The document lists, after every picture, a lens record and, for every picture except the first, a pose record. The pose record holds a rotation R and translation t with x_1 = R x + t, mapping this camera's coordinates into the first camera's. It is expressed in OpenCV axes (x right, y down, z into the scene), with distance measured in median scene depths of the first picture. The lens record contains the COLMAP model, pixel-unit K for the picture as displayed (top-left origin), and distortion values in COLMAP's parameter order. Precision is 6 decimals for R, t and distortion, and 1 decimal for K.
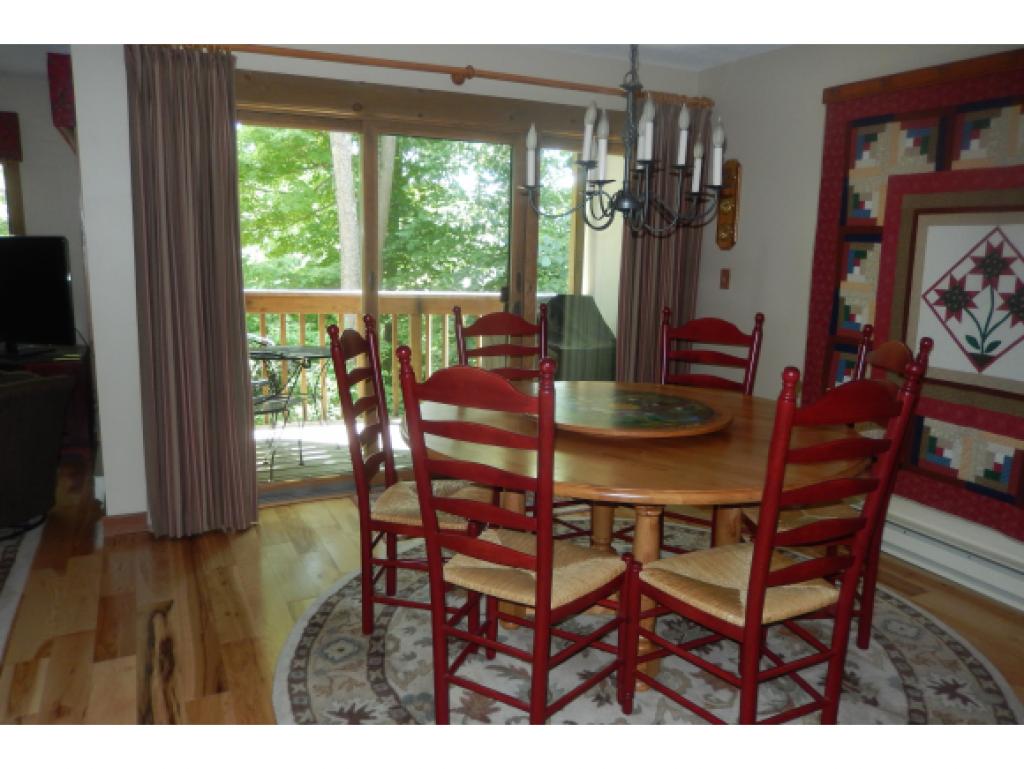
lens RADIAL K [[759.8, 0, 509.0], [0, 759.8, 371.3], [0, 0, 1]] dist [-0.009107, 0.000809]
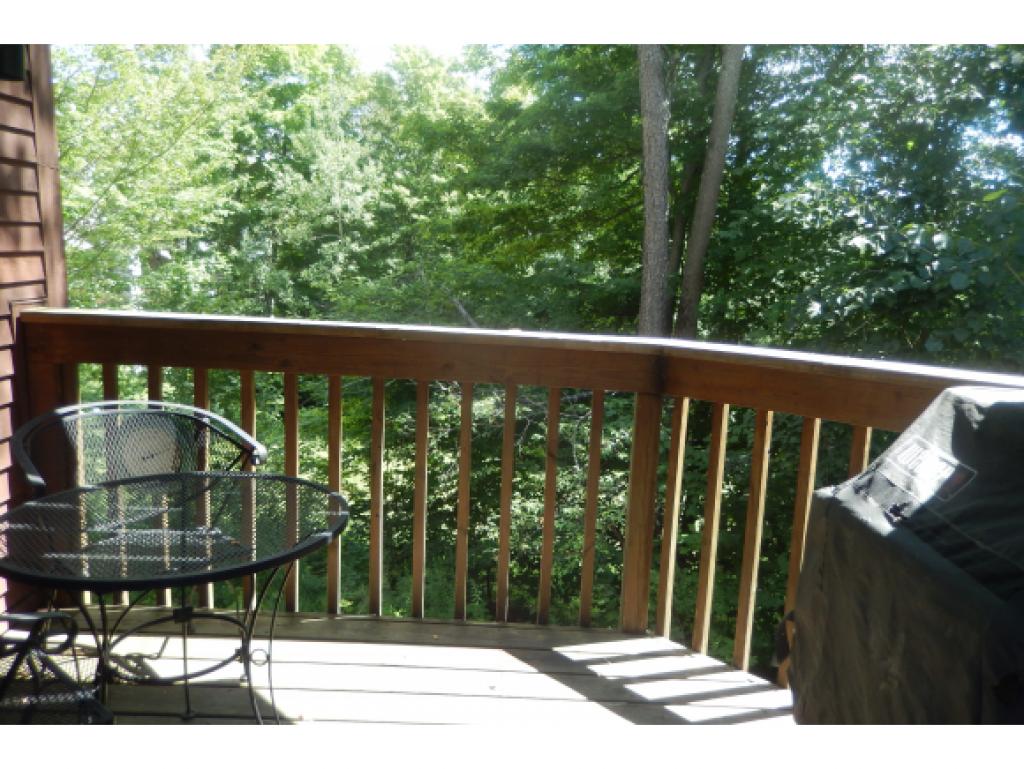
lens RADIAL K [[763.3, 0, 535.8], [0, 763.3, 382.2], [0, 0, 1]] dist [-0.007234, -0.001168]
pose [[0.912804, 0.086119, -0.399215, -0.031526], [-0.087502, 0.996054, 0.014798, -0.169564], [0.398915, 0.021425, 0.916738, 1.215007]]
